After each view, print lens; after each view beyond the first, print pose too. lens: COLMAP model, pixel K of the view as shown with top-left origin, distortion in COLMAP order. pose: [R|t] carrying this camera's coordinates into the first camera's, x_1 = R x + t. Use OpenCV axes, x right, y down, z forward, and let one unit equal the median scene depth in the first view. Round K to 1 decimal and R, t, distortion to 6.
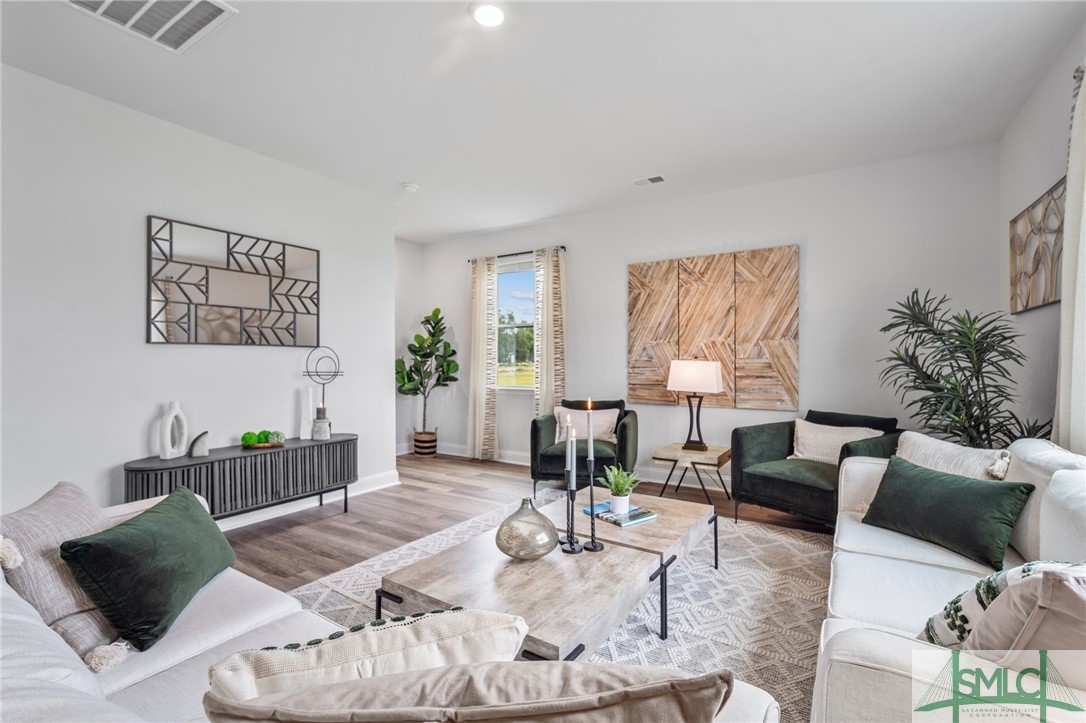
lens RADIAL K [[483.5, 0, 541.9], [0, 483.5, 359.1], [0, 0, 1]] dist [-0.008852, 0.002020]
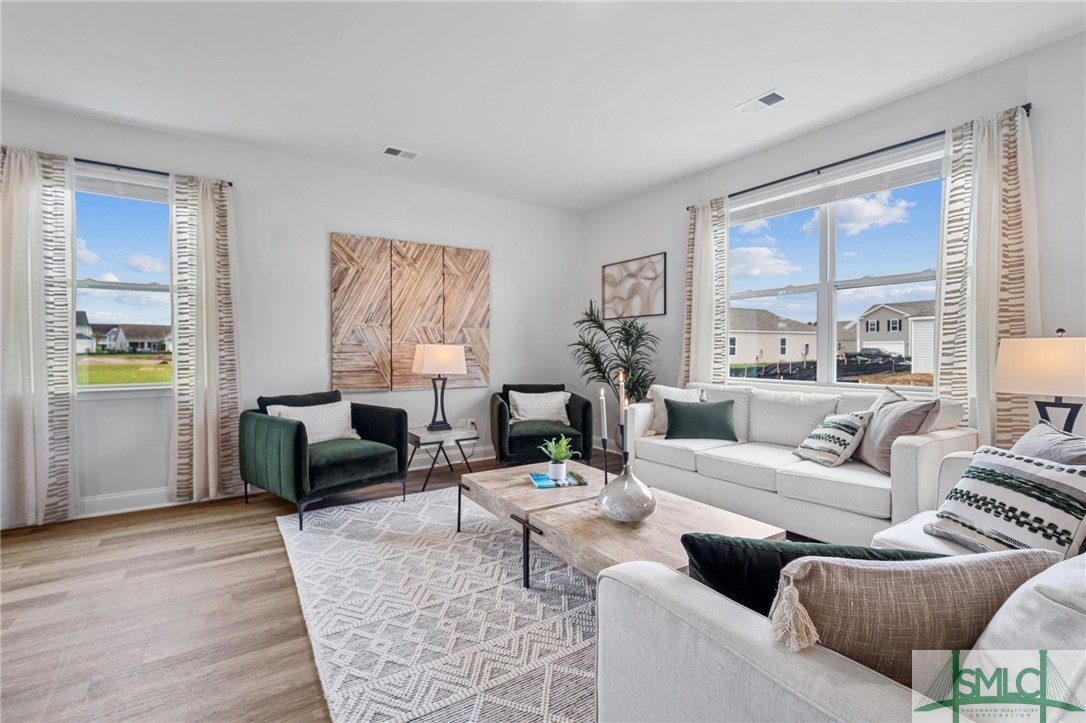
lens RADIAL K [[483.5, 0, 545.2], [0, 483.5, 359.4], [0, 0, 1]] dist [-0.008852, 0.002020]
pose [[0.398266, -0.017593, 0.917101, -0.515702], [-0.003109, 0.999784, 0.020529, 0.012256], [-0.917265, -0.011028, 0.398126, 0.351945]]
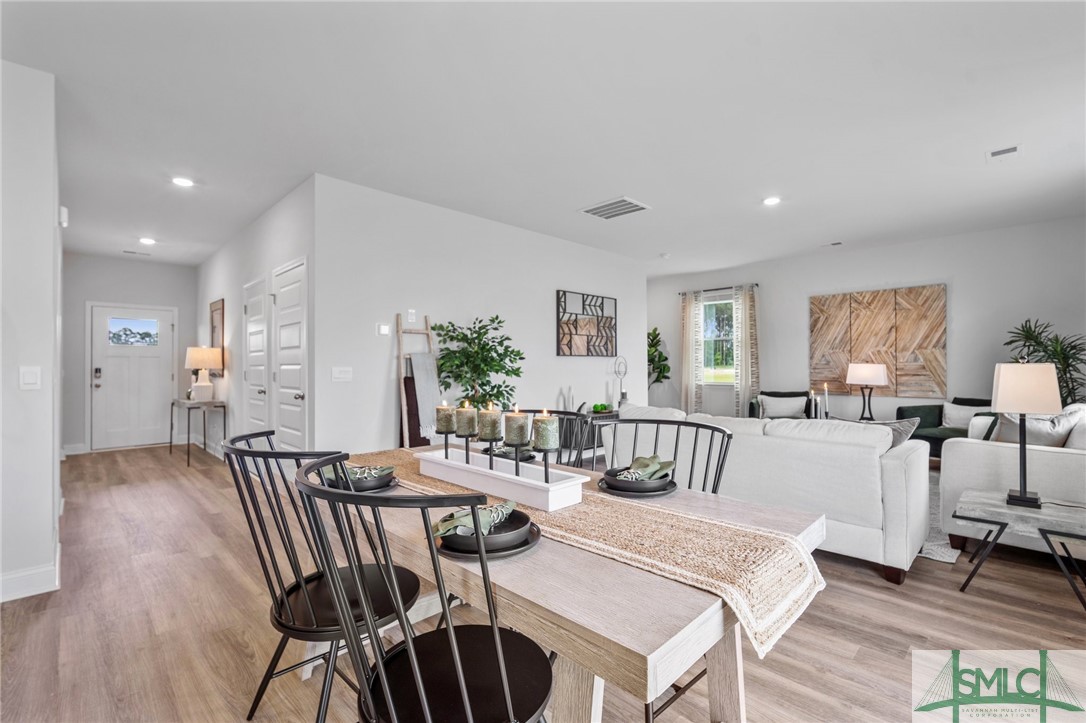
lens RADIAL K [[483.5, 0, 545.2], [0, 483.5, 359.9], [0, 0, 1]] dist [-0.008852, 0.002020]
pose [[0.975514, -0.004909, -0.219882, -0.307347], [0.003852, 0.999979, -0.005233, -0.004884], [0.219903, 0.004258, 0.975512, -0.636180]]
